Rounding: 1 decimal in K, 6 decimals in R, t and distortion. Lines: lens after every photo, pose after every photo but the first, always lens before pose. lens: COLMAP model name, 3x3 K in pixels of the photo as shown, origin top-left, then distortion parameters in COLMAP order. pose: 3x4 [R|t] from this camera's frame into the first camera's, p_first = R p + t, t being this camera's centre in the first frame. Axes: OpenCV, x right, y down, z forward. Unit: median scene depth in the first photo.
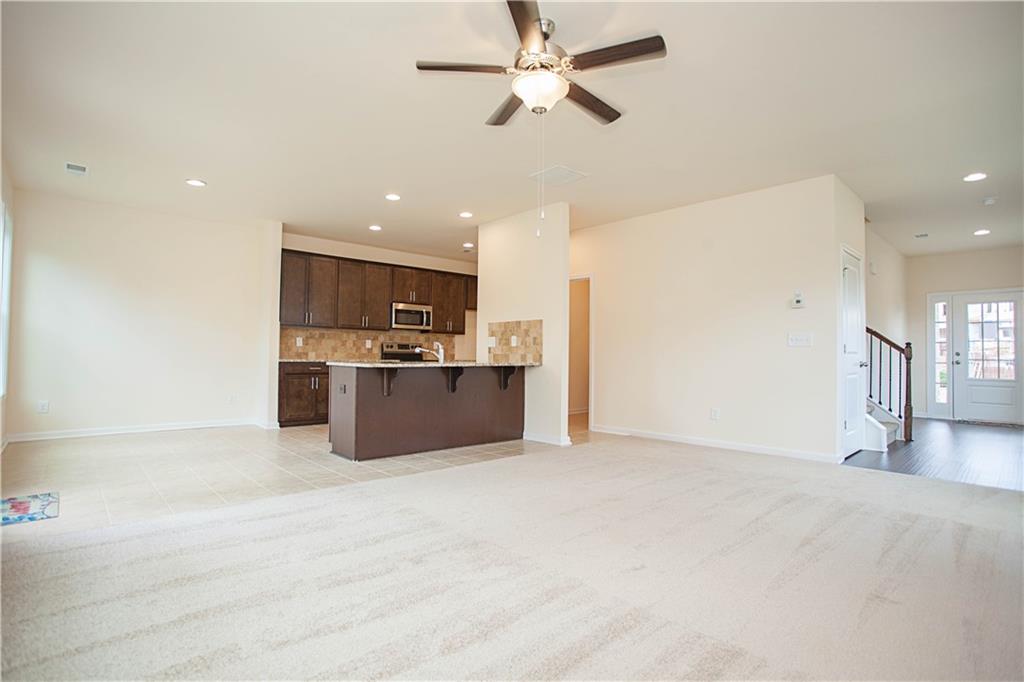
lens RADIAL K [[503.8, 0, 512.0], [0, 503.8, 341.0], [0, 0, 1]] dist [-0.075614, 0.032234]
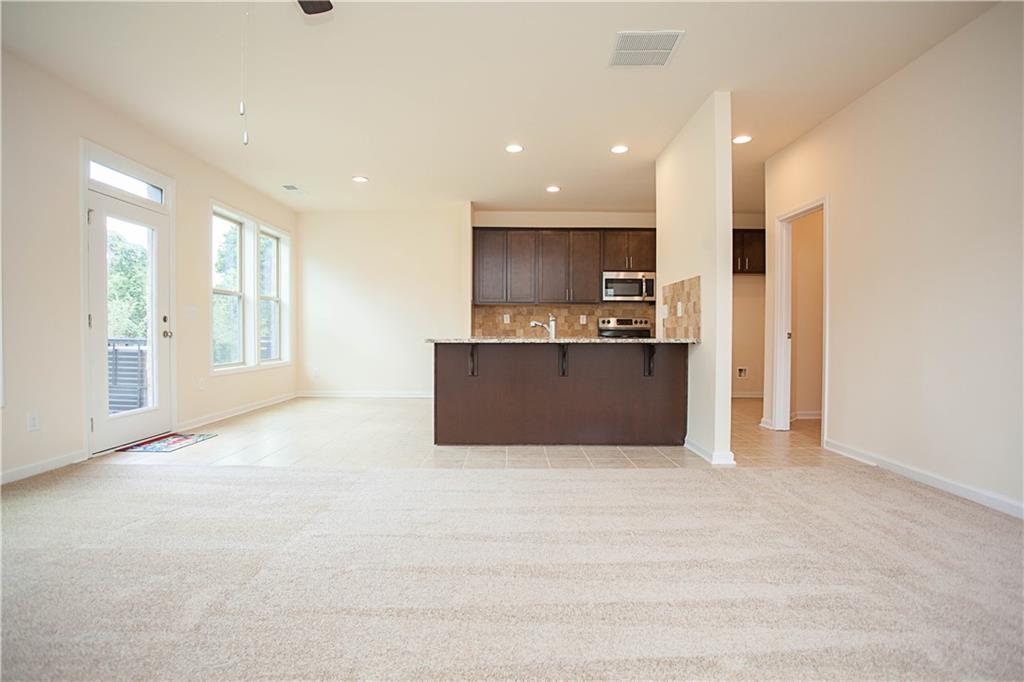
lens RADIAL K [[503.8, 0, 512.0], [0, 503.8, 341.0], [0, 0, 1]] dist [-0.075614, 0.032234]
pose [[0.730796, 0.003227, -0.682588, 0.265499], [0.023406, 0.999282, 0.029784, 0.015803], [0.682195, -0.037742, 0.730196, 0.265158]]
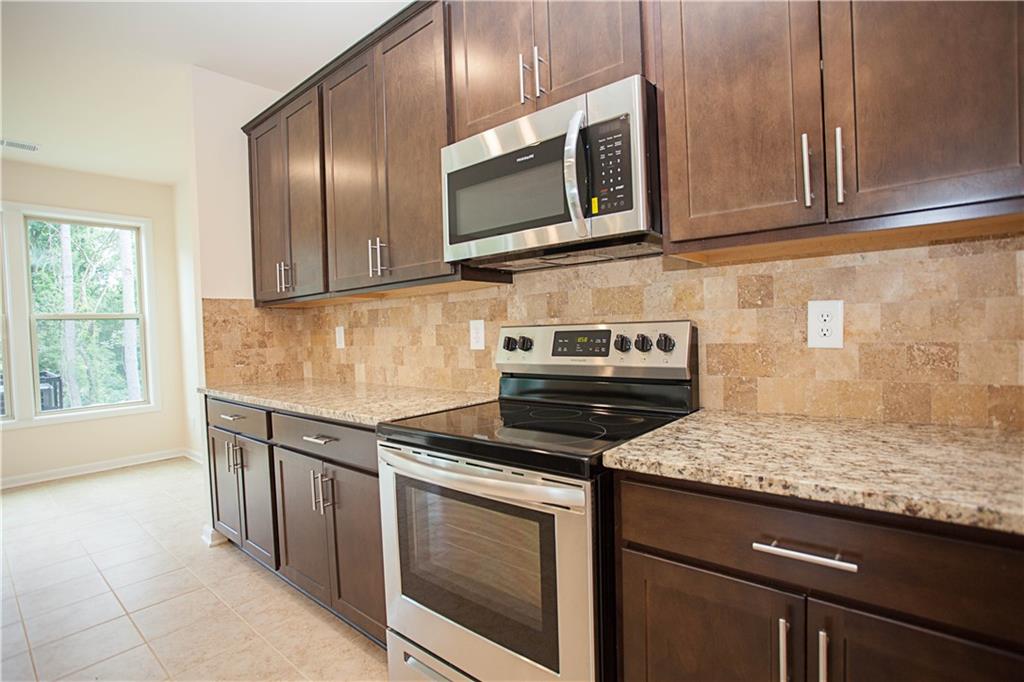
lens RADIAL K [[503.8, 0, 512.0], [0, 503.8, 341.0], [0, 0, 1]] dist [-0.075614, 0.032234]
pose [[0.102921, 0.009155, -0.994647, -0.016406], [0.060773, 0.998032, 0.015475, 0.006513], [0.992831, -0.062040, 0.102162, 1.080886]]
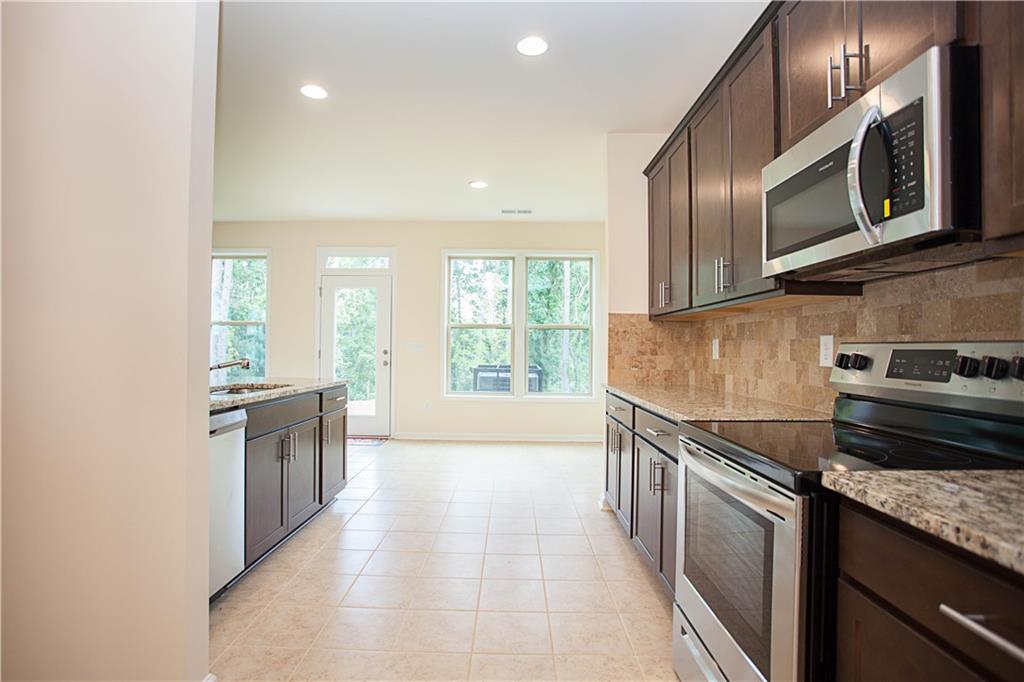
lens RADIAL K [[503.8, 0, 512.0], [0, 503.8, 341.0], [0, 0, 1]] dist [-0.075614, 0.032234]
pose [[-0.686250, -0.028733, -0.726798, 0.002401], [0.000379, 0.999205, -0.039860, 0.011403], [0.727366, -0.027630, -0.685694, 1.150245]]
